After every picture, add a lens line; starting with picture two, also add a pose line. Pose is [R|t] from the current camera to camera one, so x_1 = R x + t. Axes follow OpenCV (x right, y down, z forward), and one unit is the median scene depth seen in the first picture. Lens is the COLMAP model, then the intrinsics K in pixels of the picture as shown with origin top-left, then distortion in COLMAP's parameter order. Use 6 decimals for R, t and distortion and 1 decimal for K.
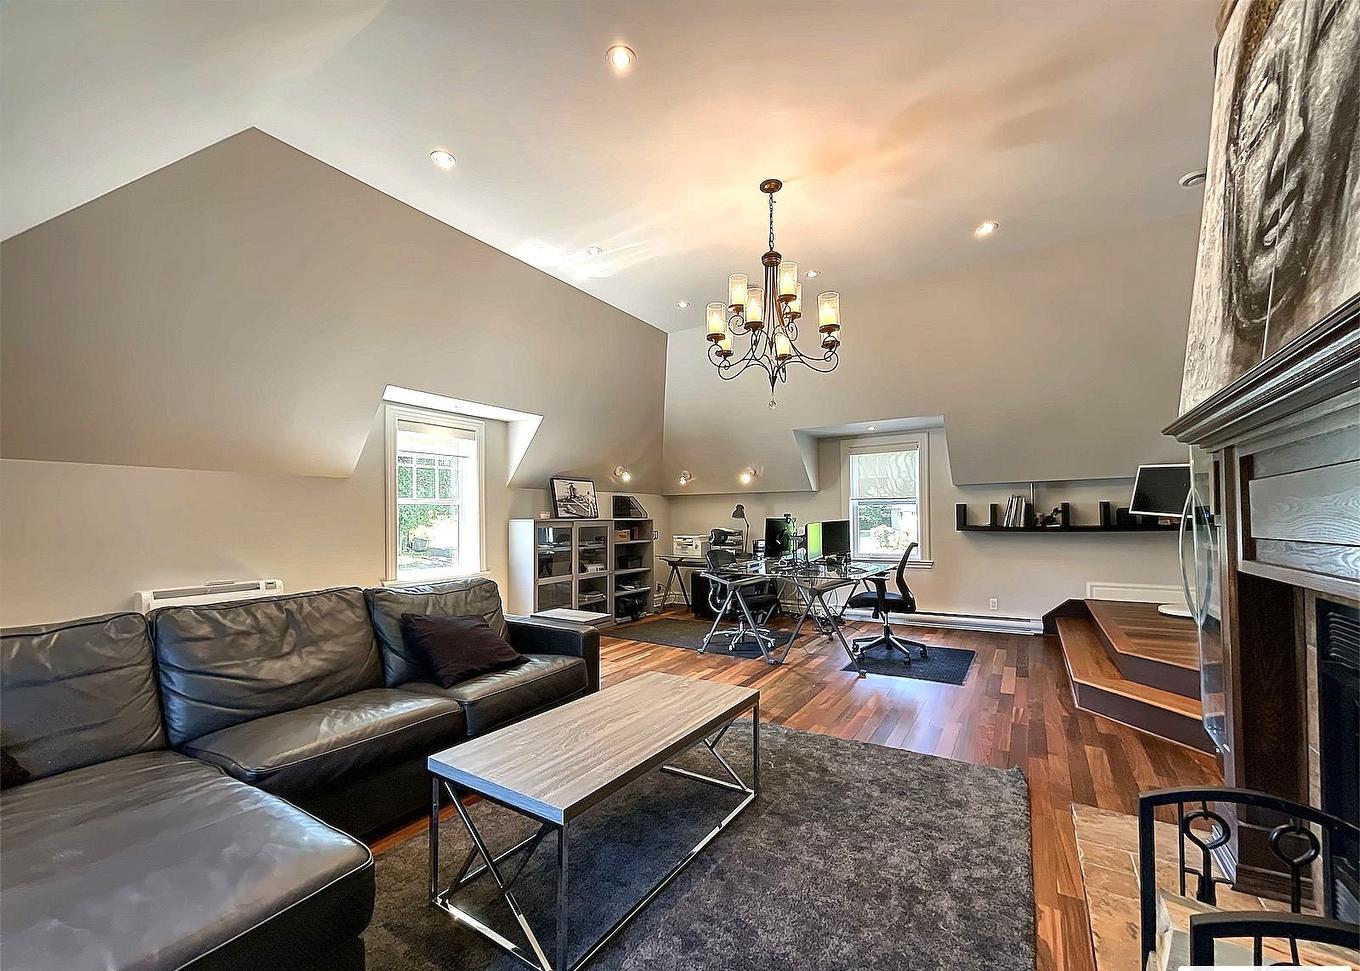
lens RADIAL K [[553.4, 0, 681.6], [0, 553.4, 513.1], [0, 0, 1]] dist [-0.002172, -0.000032]
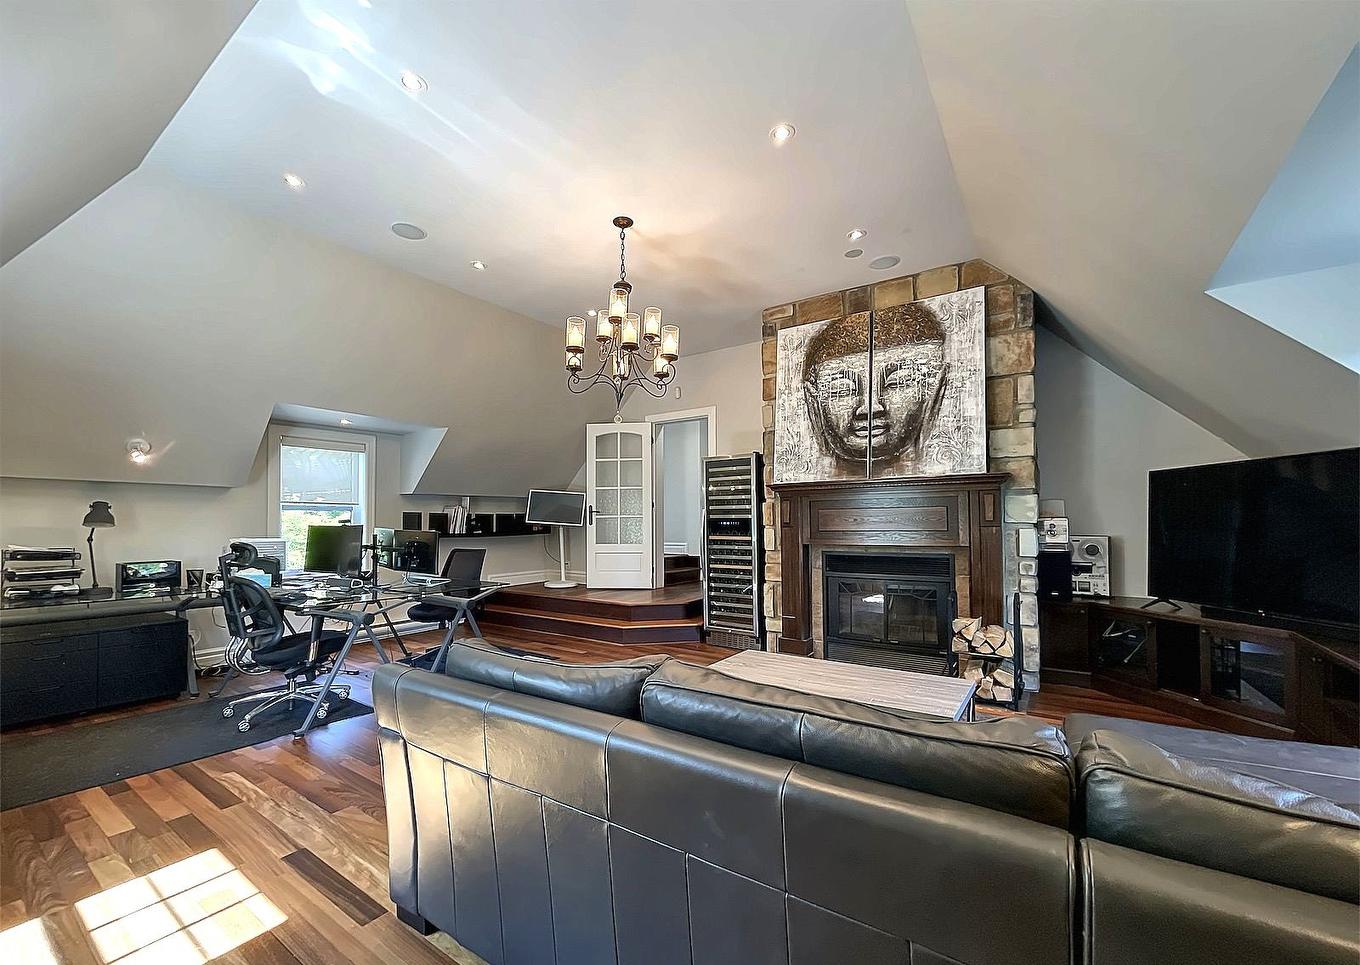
lens RADIAL K [[553.4, 0, 681.6], [0, 553.4, 510.1], [0, 0, 1]] dist [-0.002172, -0.000032]
pose [[0.025572, 0.032054, 0.999159, -0.916137], [-0.004436, 0.999480, -0.031951, 0.018183], [-0.999663, -0.003615, 0.025701, 0.848591]]
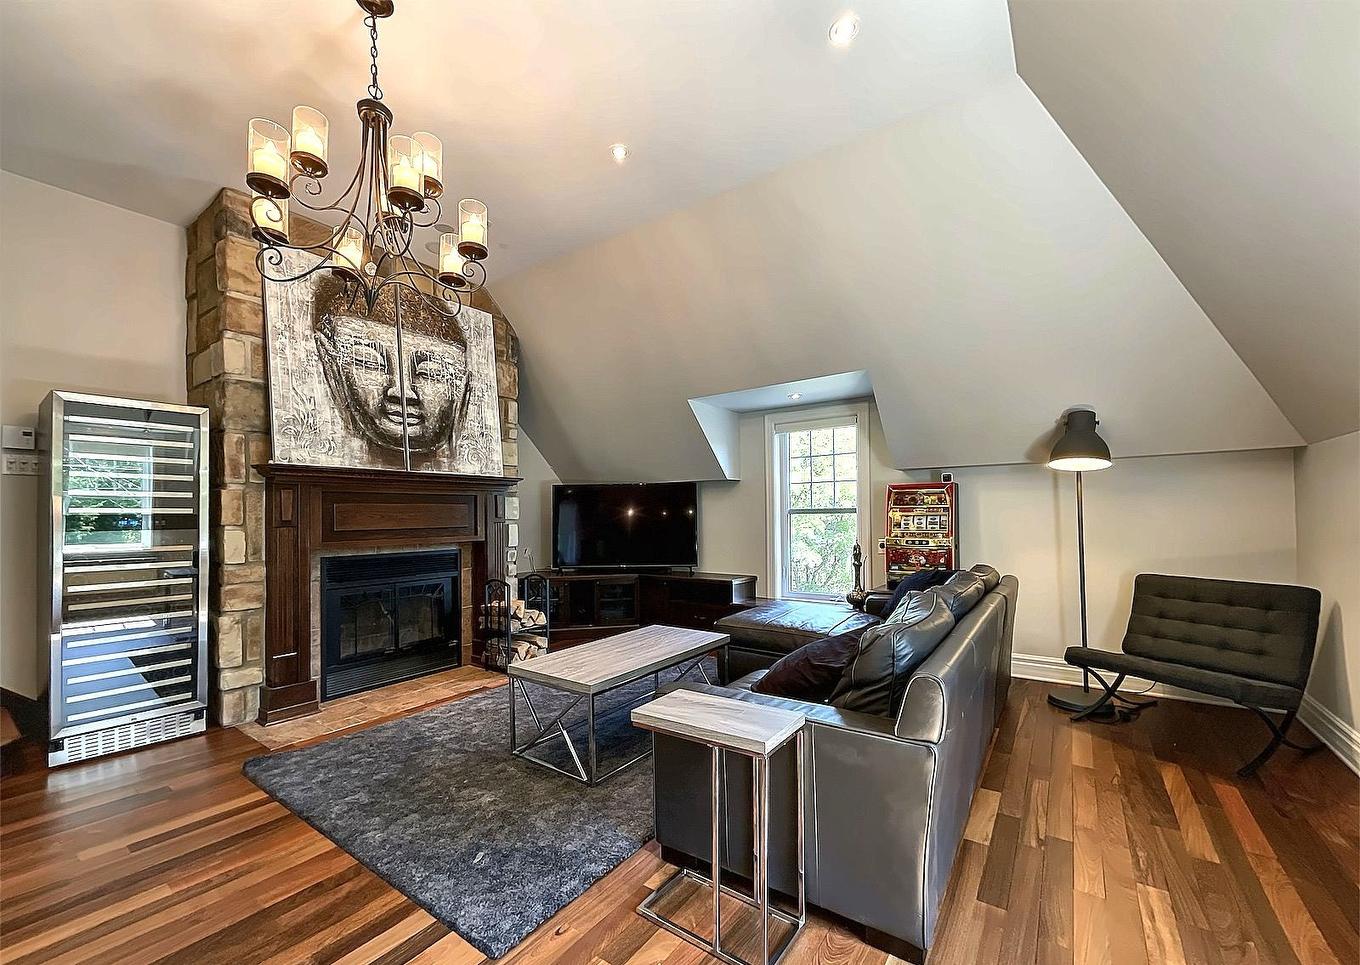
lens RADIAL K [[553.4, 0, 681.6], [0, 553.4, 510.1], [0, 0, 1]] dist [-0.002172, -0.000032]
pose [[-0.998726, 0.021577, 0.045613, -0.212698], [0.020502, 0.999504, -0.023914, 0.023825], [-0.046106, -0.022949, -0.998673, 1.612289]]
